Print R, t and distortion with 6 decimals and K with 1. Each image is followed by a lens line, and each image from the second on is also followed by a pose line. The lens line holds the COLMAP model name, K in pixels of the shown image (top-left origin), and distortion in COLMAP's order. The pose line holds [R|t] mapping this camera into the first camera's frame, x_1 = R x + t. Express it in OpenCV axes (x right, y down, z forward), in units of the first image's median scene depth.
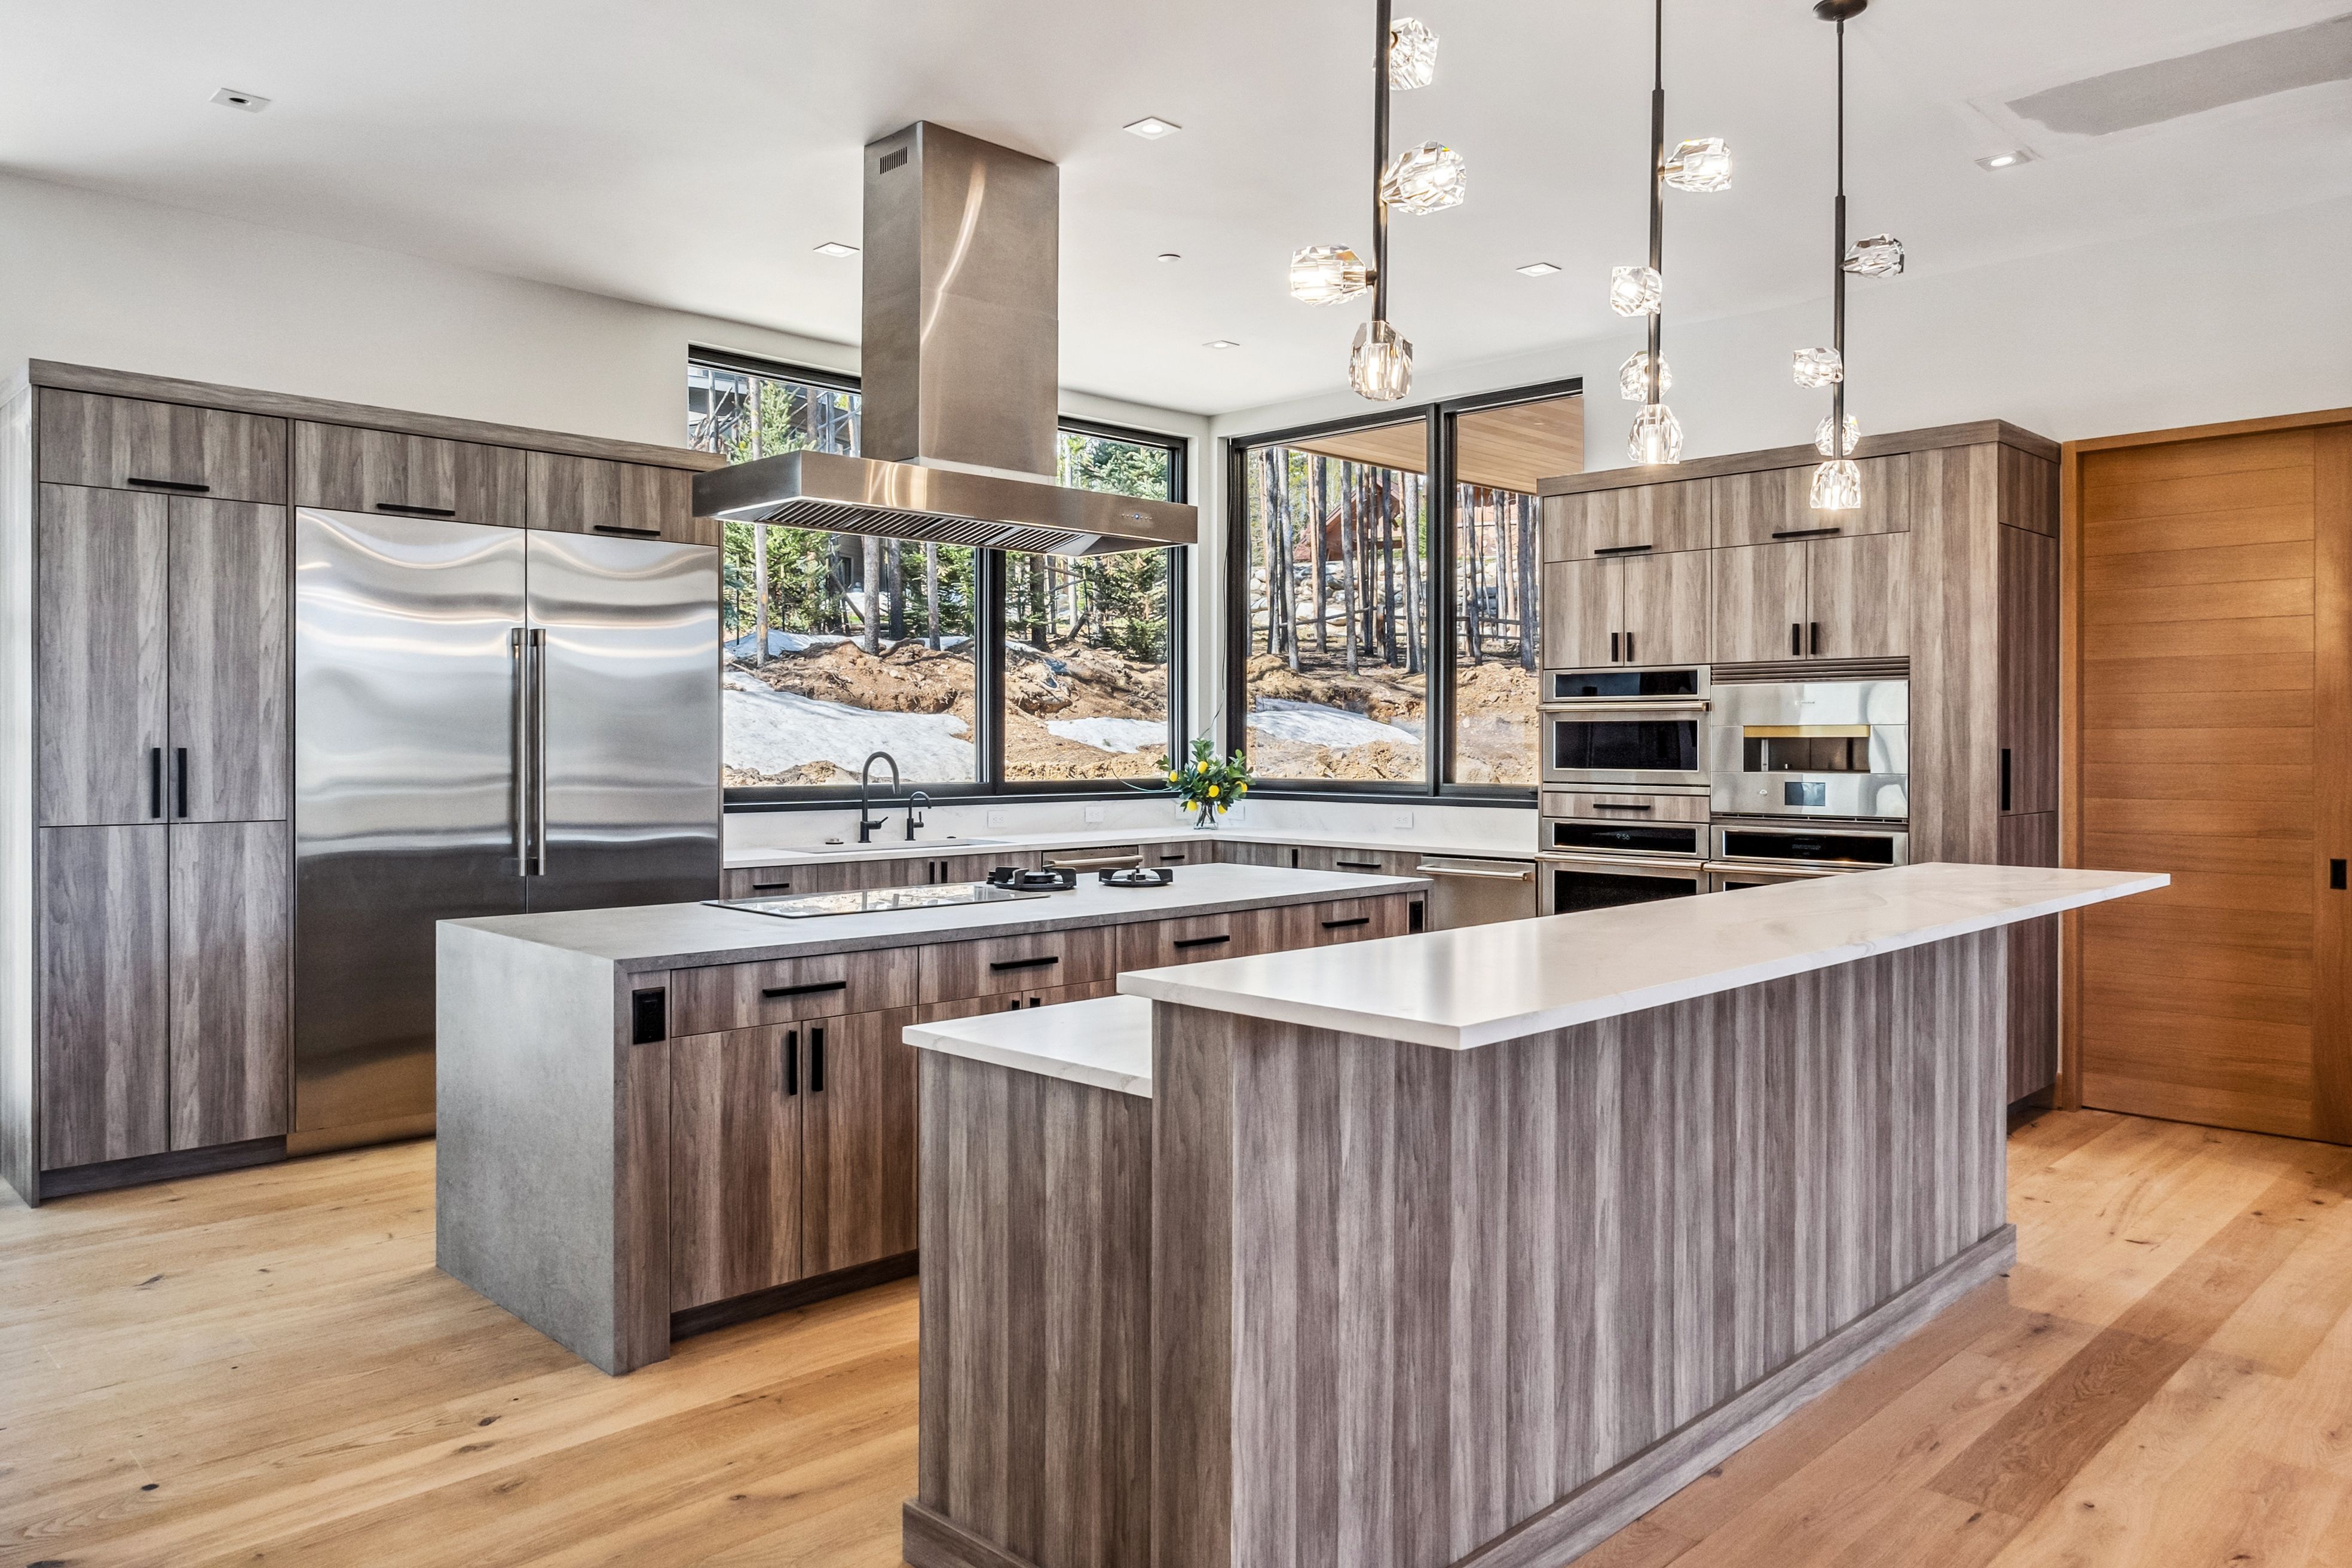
lens RADIAL K [[1618.6, 0, 1174.1], [0, 1618.6, 739.4], [0, 0, 1]] dist [-0.005195, -0.002185]
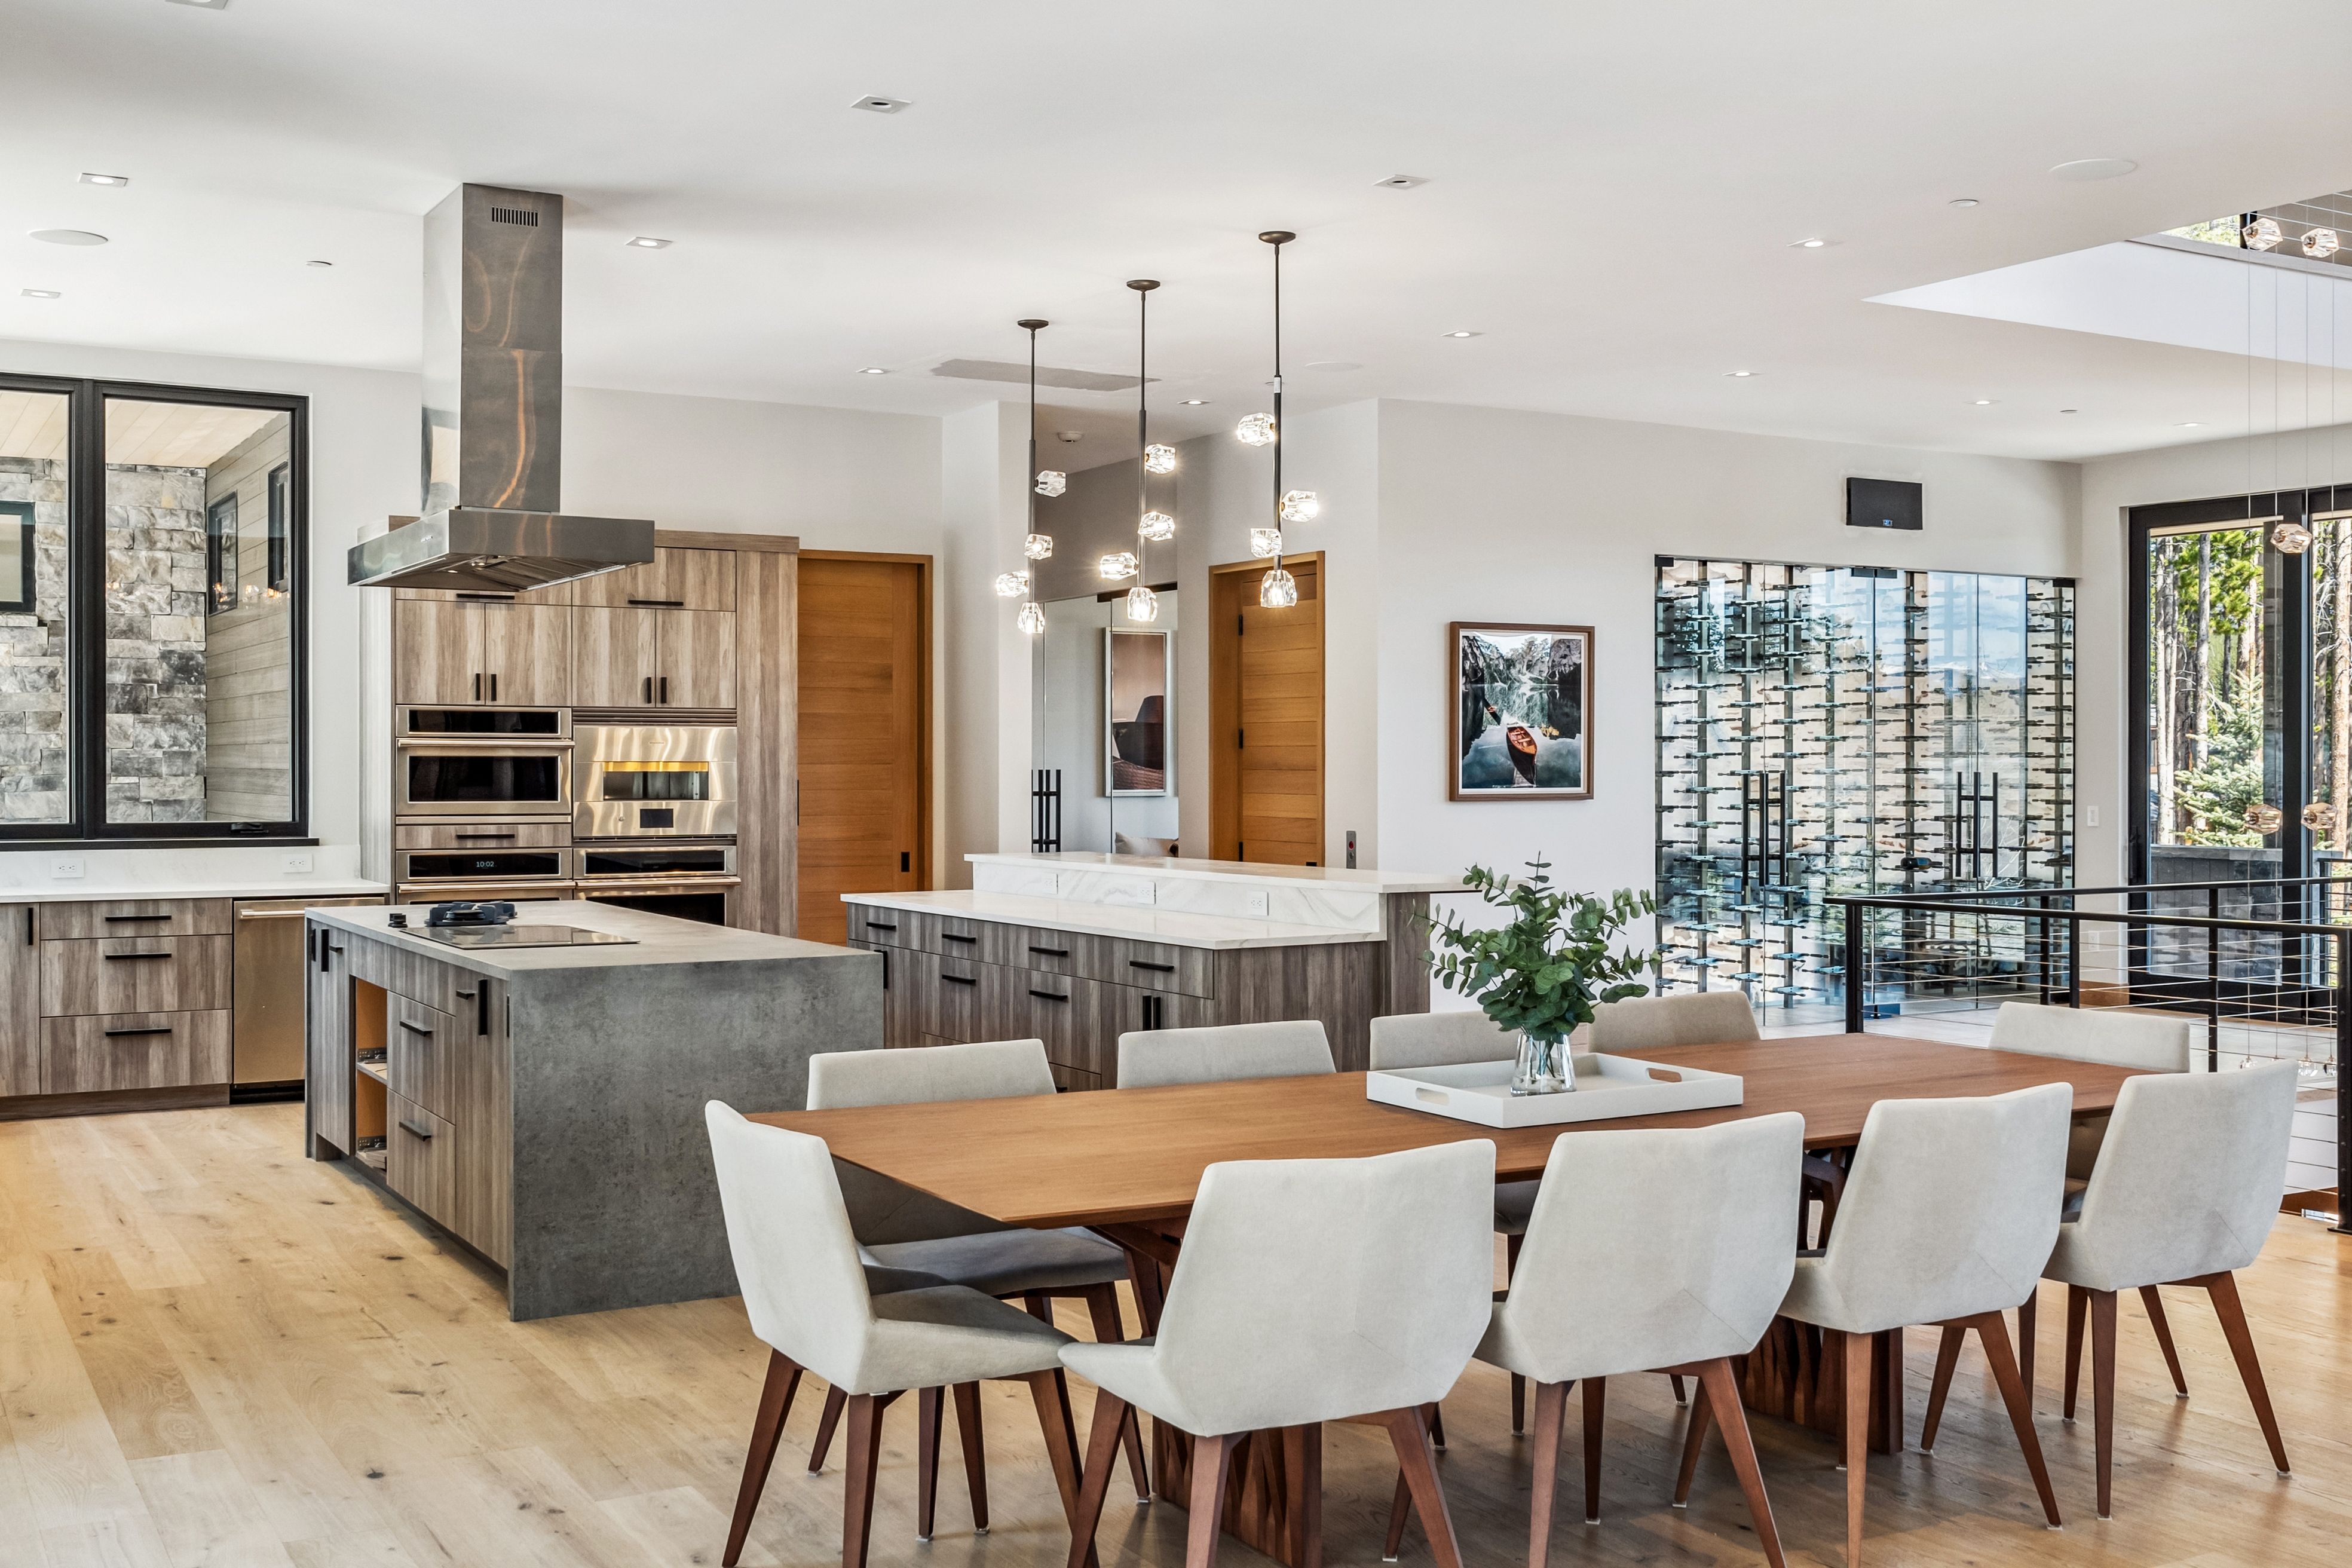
lens RADIAL K [[2380.1, 0, 1176.0], [0, 2380.1, 784.0], [0, 0, 1]] dist [-0.003665, -0.005084]
pose [[0.265561, -0.008040, 0.964061, -1.188731], [-0.002004, 0.999958, 0.008891, -0.008395], [-0.964092, -0.004293, 0.265534, 0.147333]]
